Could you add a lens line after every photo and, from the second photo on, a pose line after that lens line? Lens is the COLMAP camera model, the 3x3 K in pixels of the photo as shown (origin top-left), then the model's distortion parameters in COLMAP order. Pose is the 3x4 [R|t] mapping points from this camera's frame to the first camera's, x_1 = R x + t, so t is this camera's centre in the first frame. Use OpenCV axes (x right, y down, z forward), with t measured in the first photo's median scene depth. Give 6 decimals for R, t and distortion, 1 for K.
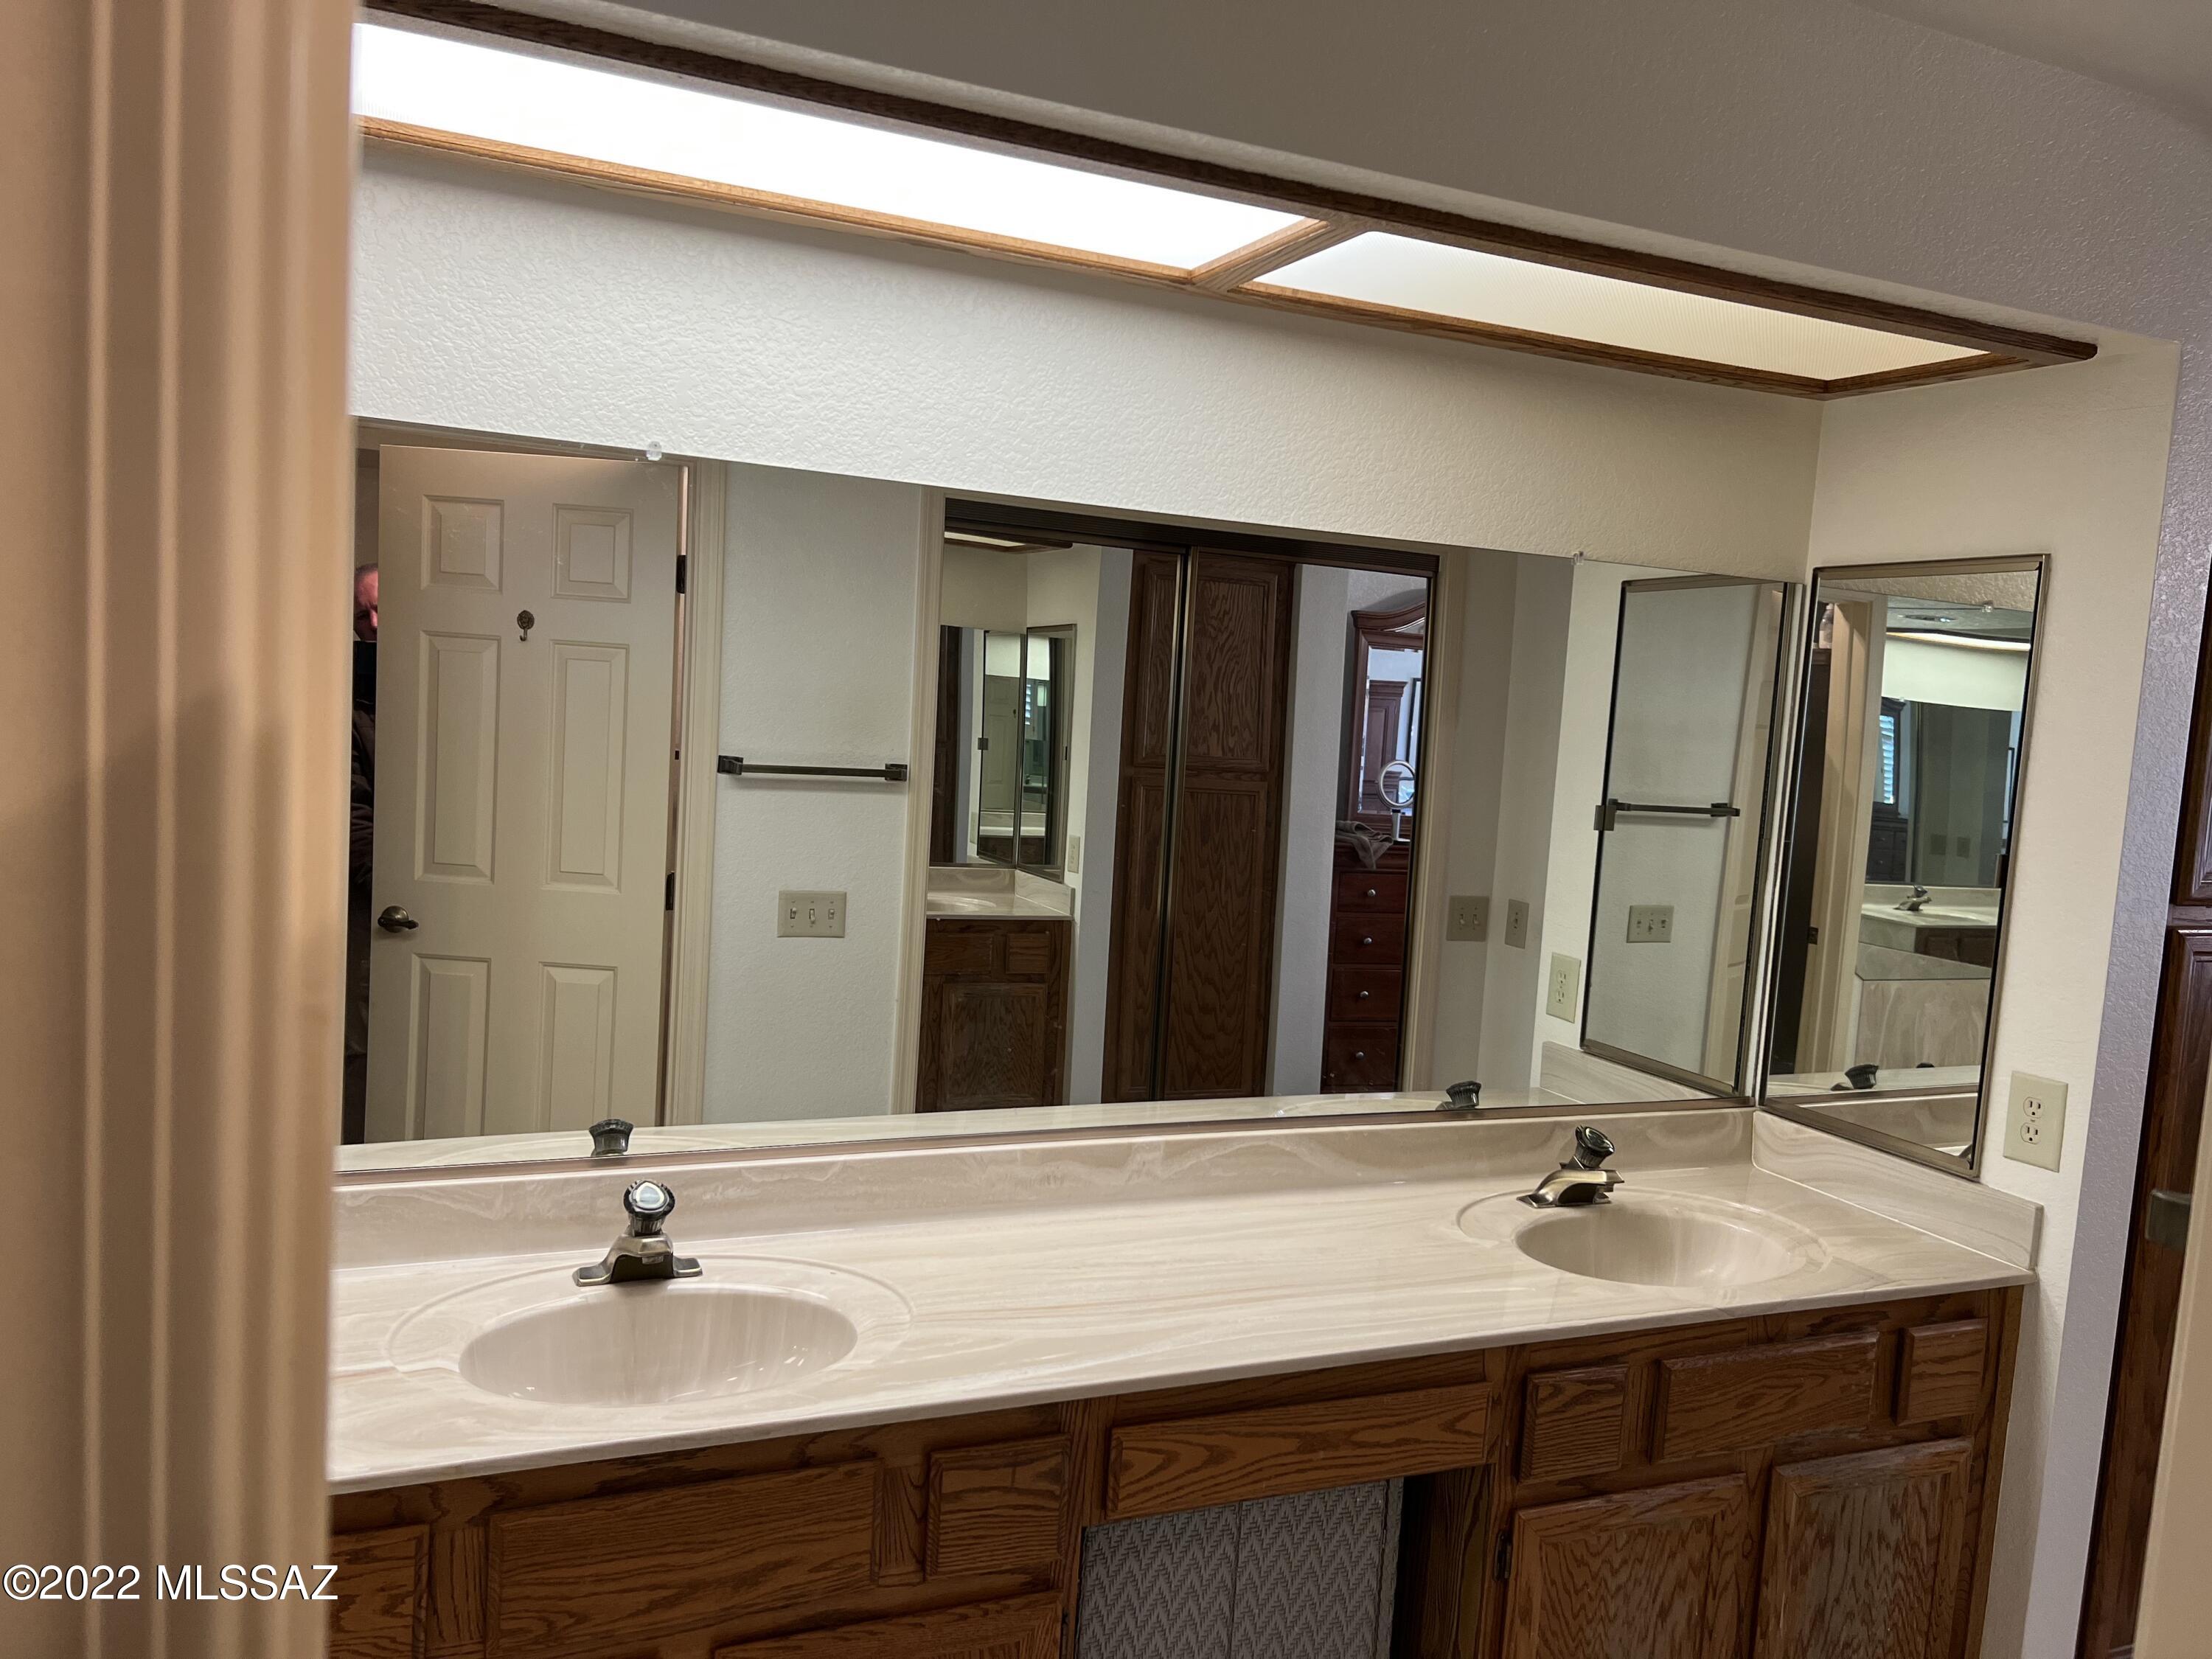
lens RADIAL K [[1665.7, 0, 1106.0], [0, 1665.7, 829.5], [0, 0, 1]] dist [0.001488, 0.000949]
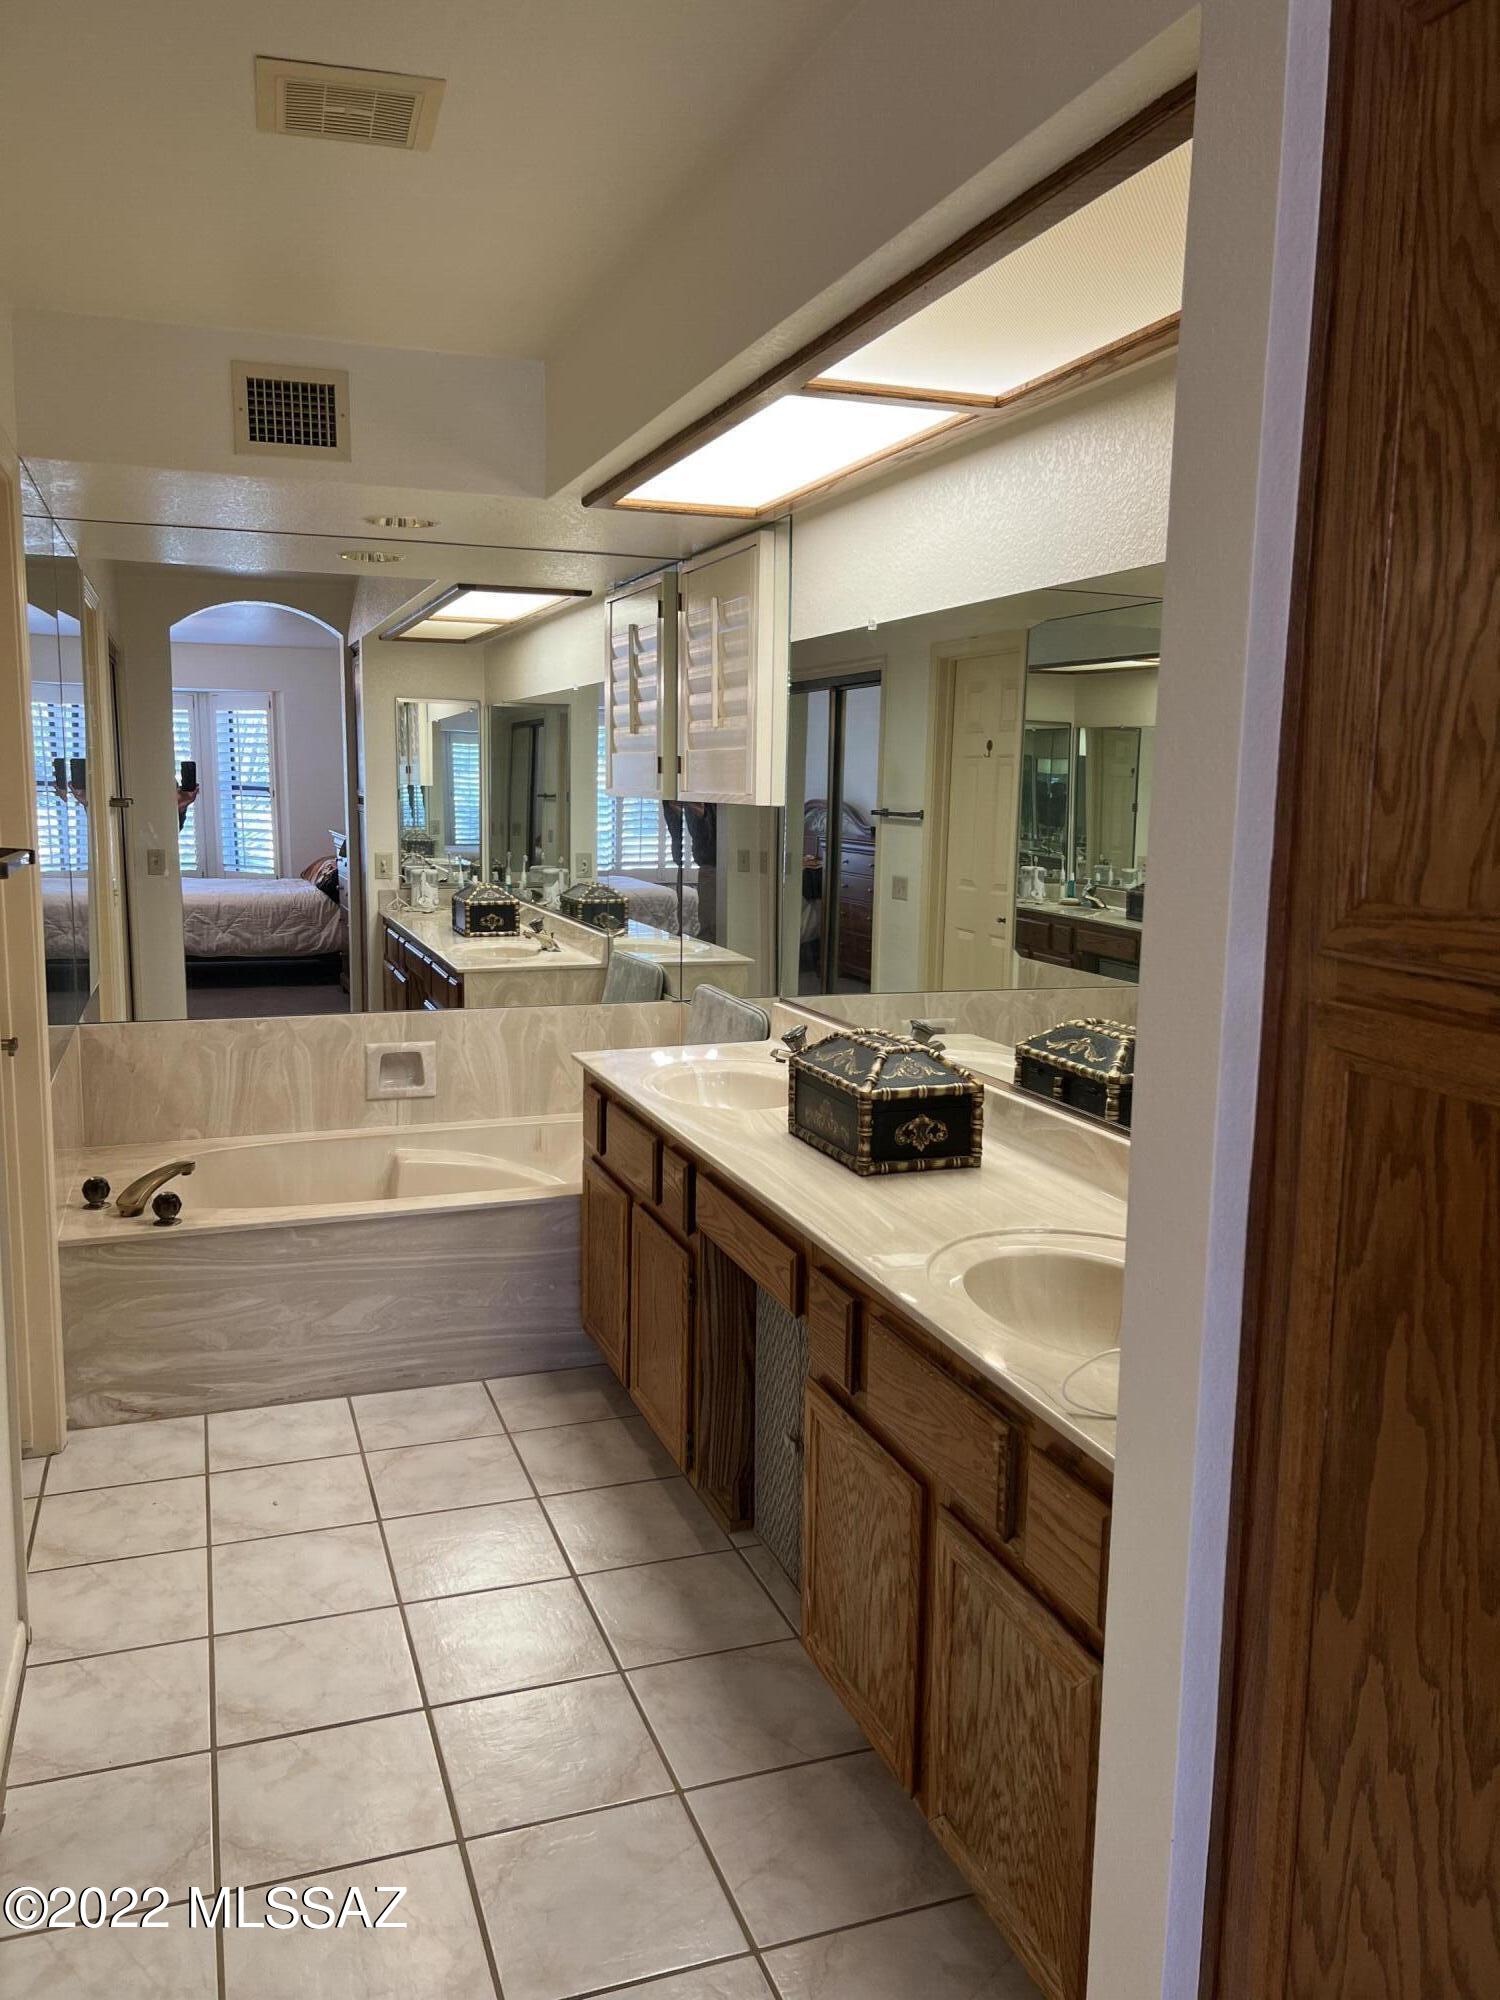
lens RADIAL K [[1523.6, 0, 750.0], [0, 1523.6, 1000.0], [0, 0, 1]] dist [0.076065, -0.153062]
pose [[-0.060937, 0.080805, -0.994865, 1.209246], [-0.103139, 0.990872, 0.086799, 0.033515], [0.992799, 0.107899, -0.052047, 0.876857]]
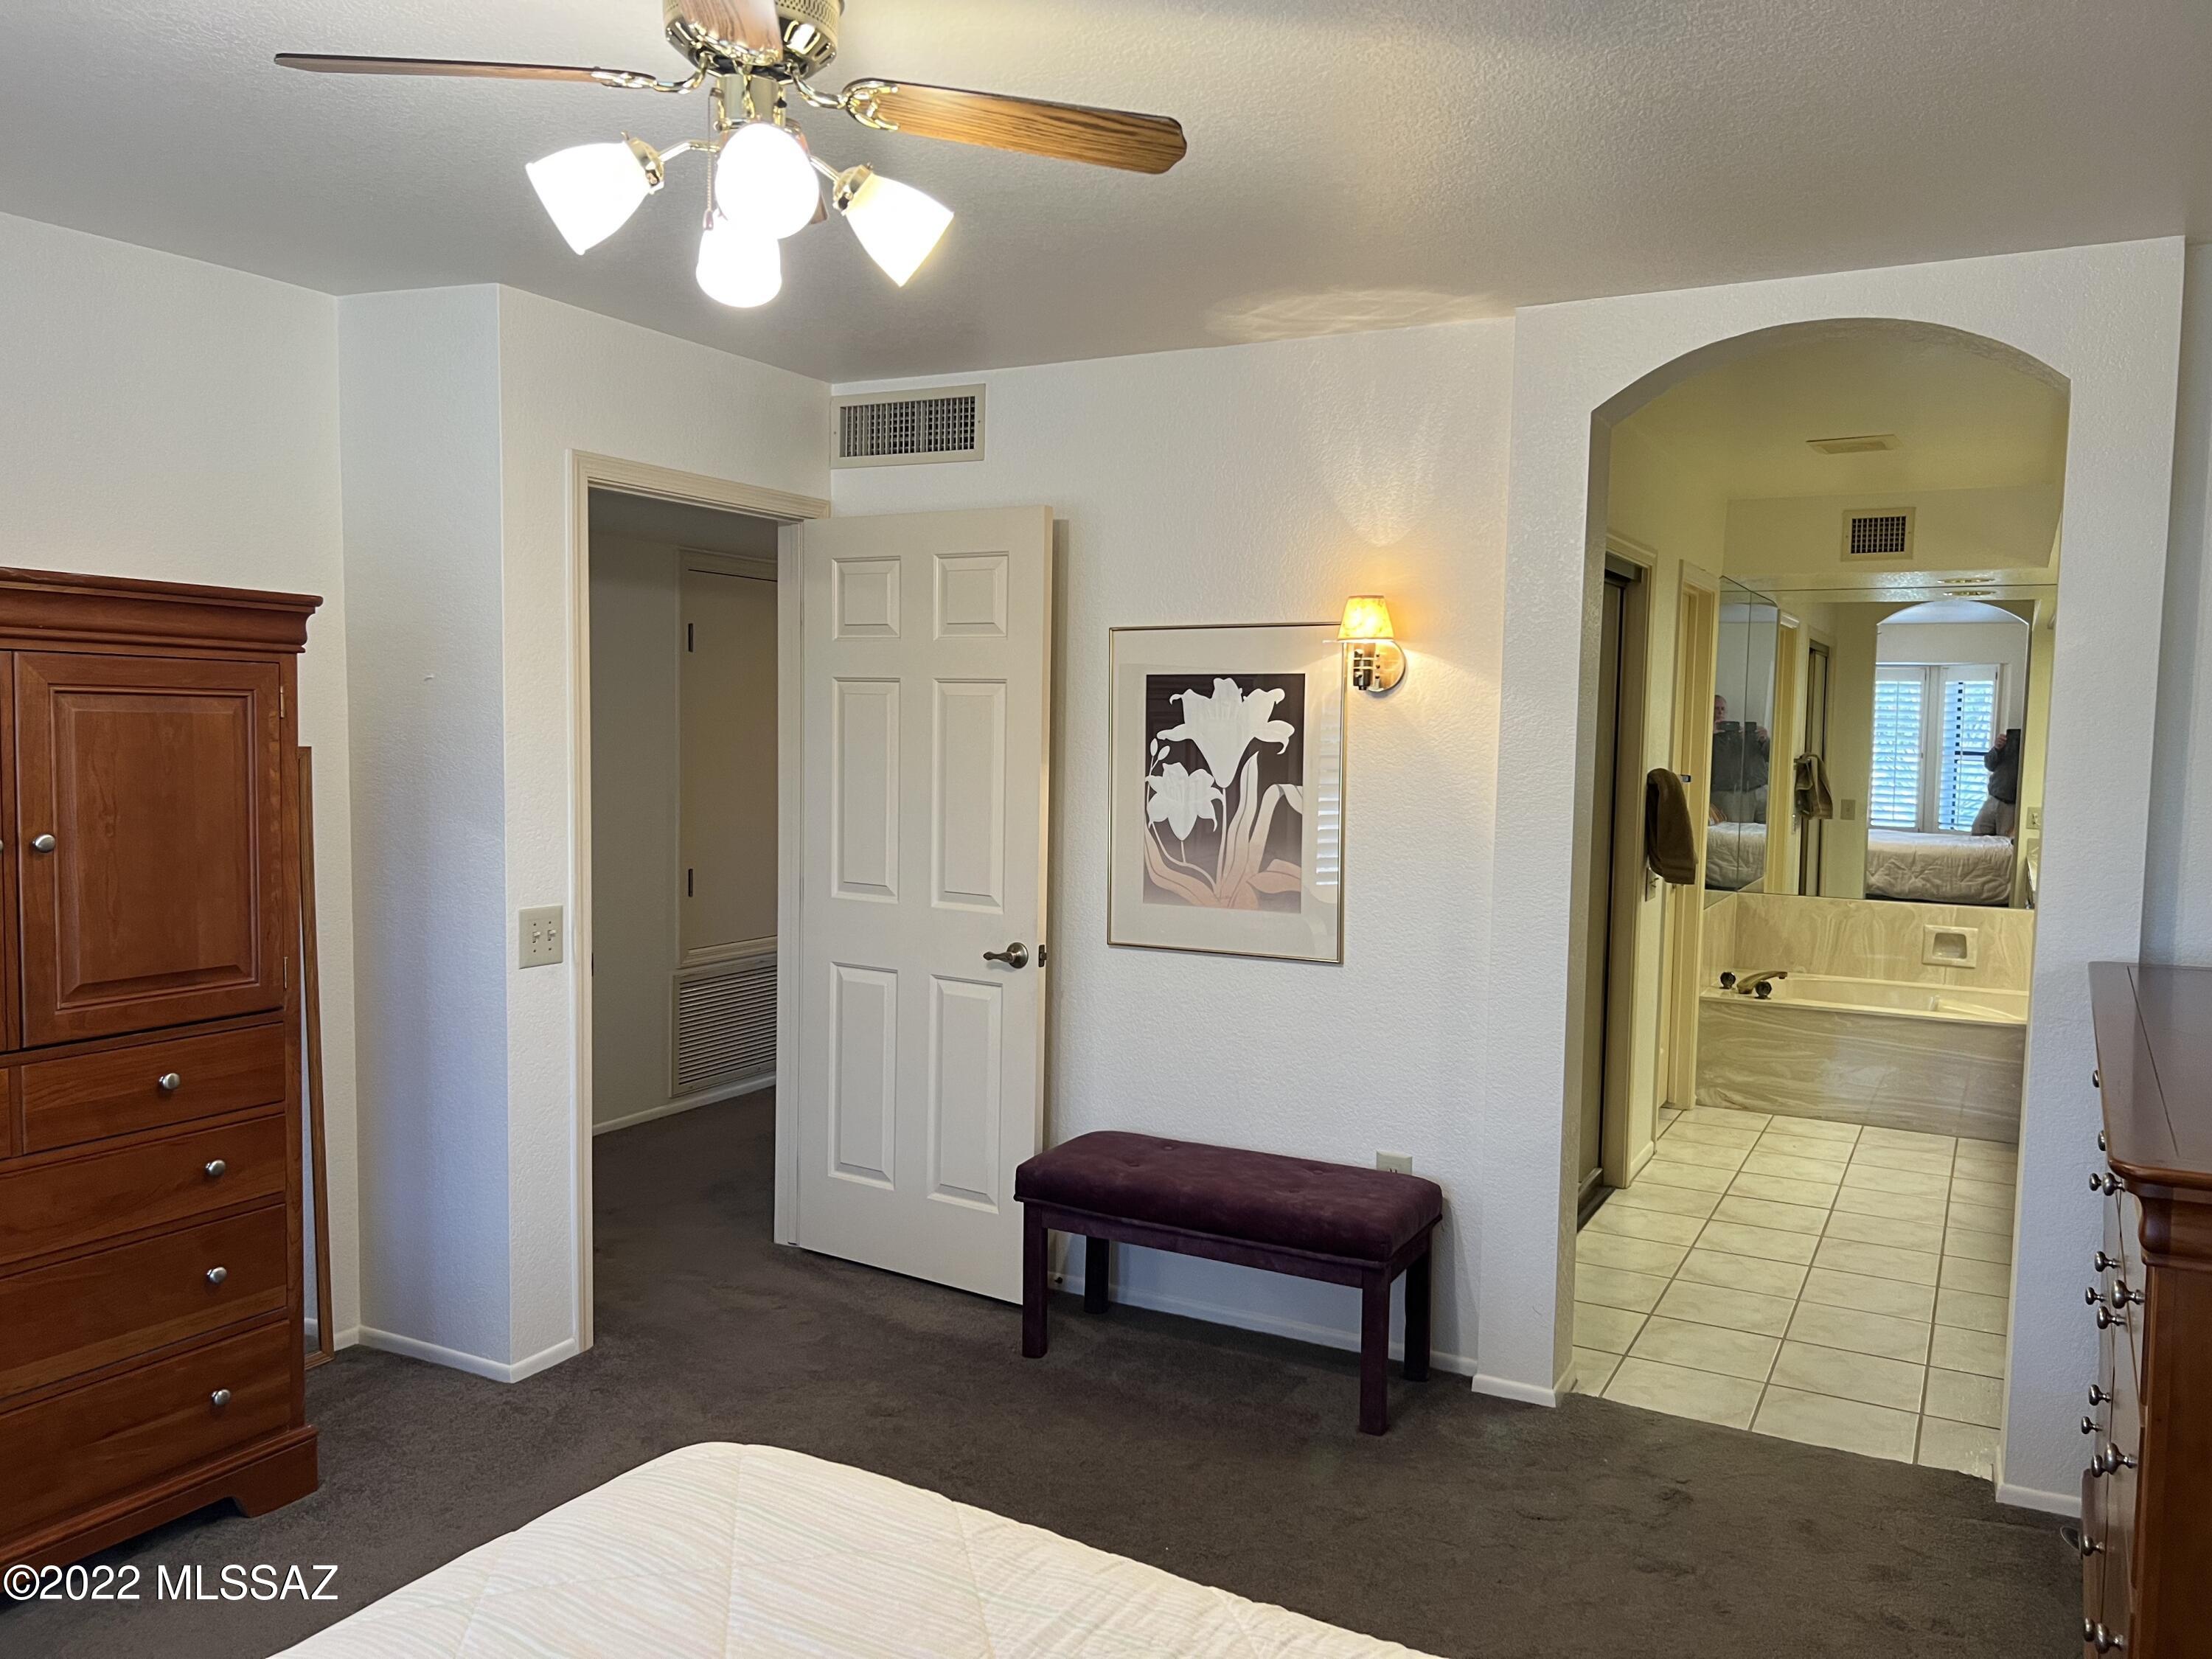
lens RADIAL K [[1665.7, 0, 1106.0], [0, 1665.7, 829.5], [0, 0, 1]] dist [0.001488, 0.000949]
pose [[-0.778780, -0.036282, -0.626247, 2.429452], [-0.124956, 0.987291, 0.098191, 0.020892], [0.614726, 0.154723, -0.773416, 1.725651]]
